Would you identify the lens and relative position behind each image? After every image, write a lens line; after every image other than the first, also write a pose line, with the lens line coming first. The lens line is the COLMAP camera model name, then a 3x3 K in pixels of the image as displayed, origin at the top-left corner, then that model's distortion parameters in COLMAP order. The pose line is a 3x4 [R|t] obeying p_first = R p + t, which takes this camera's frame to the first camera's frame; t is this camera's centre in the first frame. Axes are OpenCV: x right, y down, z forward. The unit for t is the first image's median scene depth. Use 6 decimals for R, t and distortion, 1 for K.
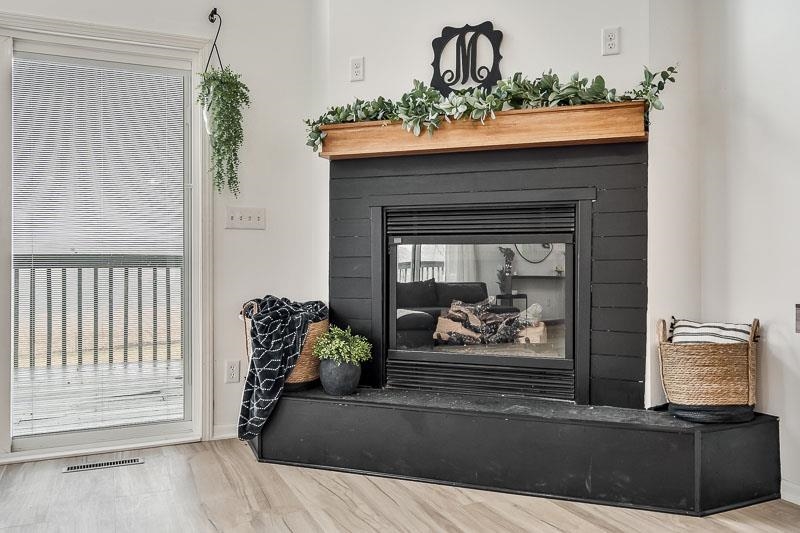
lens RADIAL K [[652.9, 0, 399.8], [0, 652.9, 260.0], [0, 0, 1]] dist [-0.027987, -0.004920]
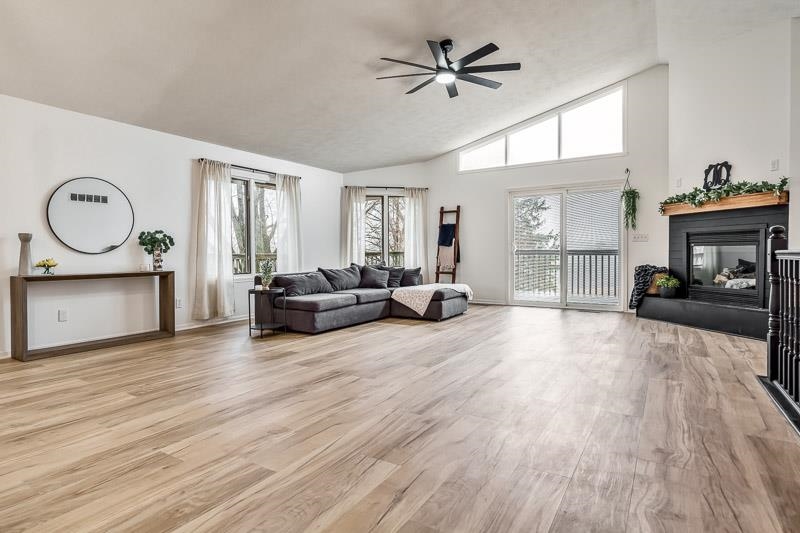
lens RADIAL K [[427.2, 0, 399.0], [0, 427.2, 253.4], [0, 0, 1]] dist [0.002249, -0.001121]
pose [[0.561506, -0.001181, -0.827472, 0.810520], [0.001180, 0.999999, -0.000627, 0.005683], [0.827472, -0.000625, 0.561506, -1.050045]]
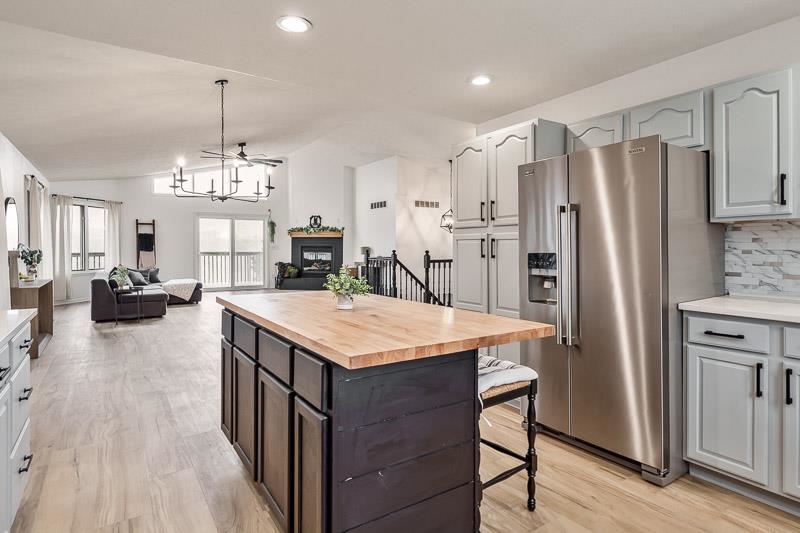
lens RADIAL K [[427.2, 0, 393.9], [0, 427.2, 246.3], [0, 0, 1]] dist [0.002249, -0.001121]
pose [[0.986208, 0.003719, 0.165471, 0.161972], [-0.003870, 0.999992, 0.000594, -0.086901], [-0.165468, -0.001226, 0.986214, -2.920814]]
